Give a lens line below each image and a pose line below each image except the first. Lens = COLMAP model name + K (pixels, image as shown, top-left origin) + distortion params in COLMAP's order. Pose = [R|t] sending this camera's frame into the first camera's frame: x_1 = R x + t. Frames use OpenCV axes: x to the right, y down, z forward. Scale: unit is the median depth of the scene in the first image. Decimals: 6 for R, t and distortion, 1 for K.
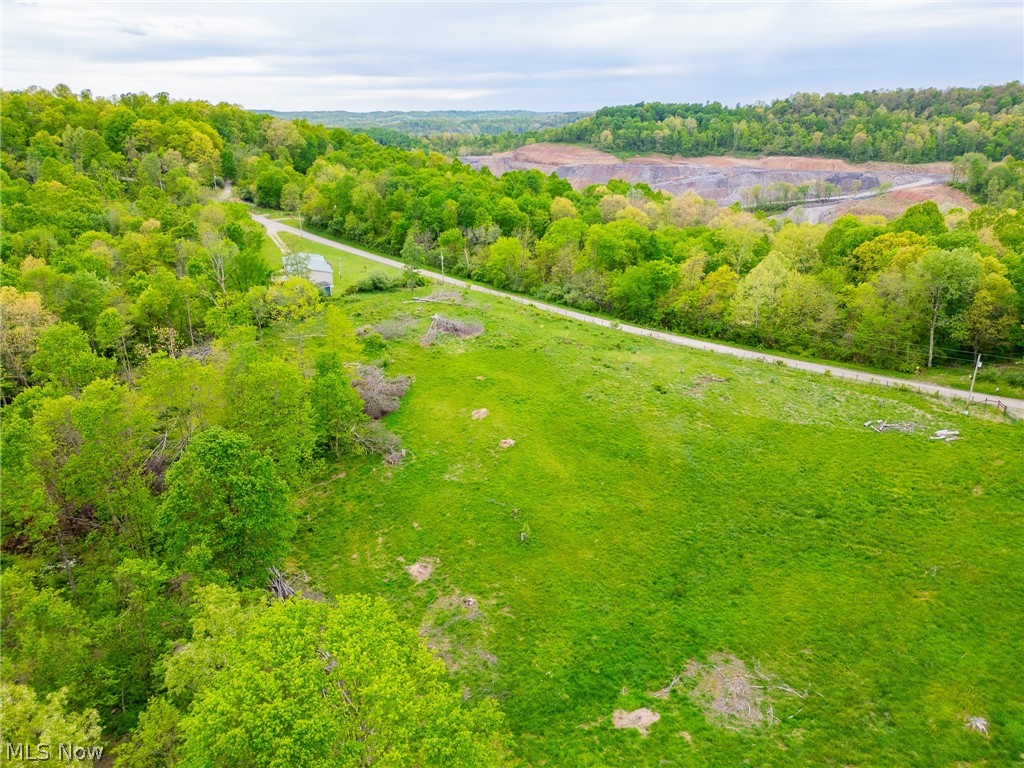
lens RADIAL K [[703.3, 0, 512.0], [0, 703.3, 384.0], [0, 0, 1]] dist [0.064738, -0.051792]
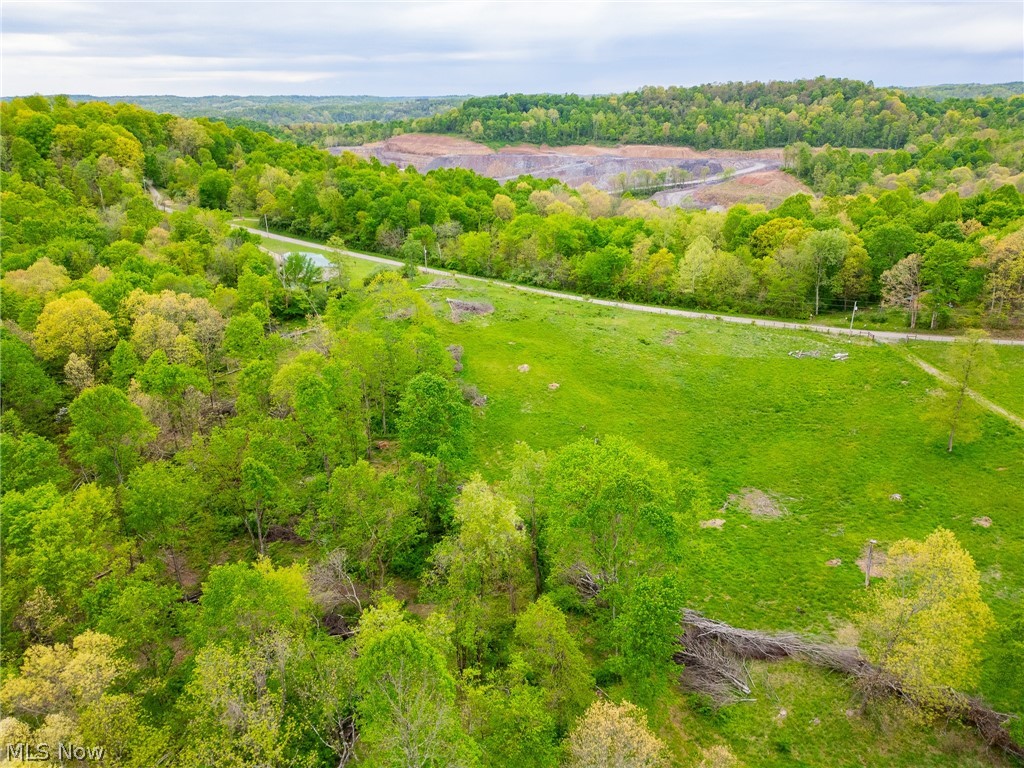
lens RADIAL K [[703.3, 0, 512.0], [0, 703.3, 384.0], [0, 0, 1]] dist [0.064738, -0.051792]
pose [[0.979318, -0.077997, 0.186686, -0.115584], [0.074492, 0.996890, 0.025731, 0.013248], [-0.188113, -0.011292, 0.982083, -0.109680]]
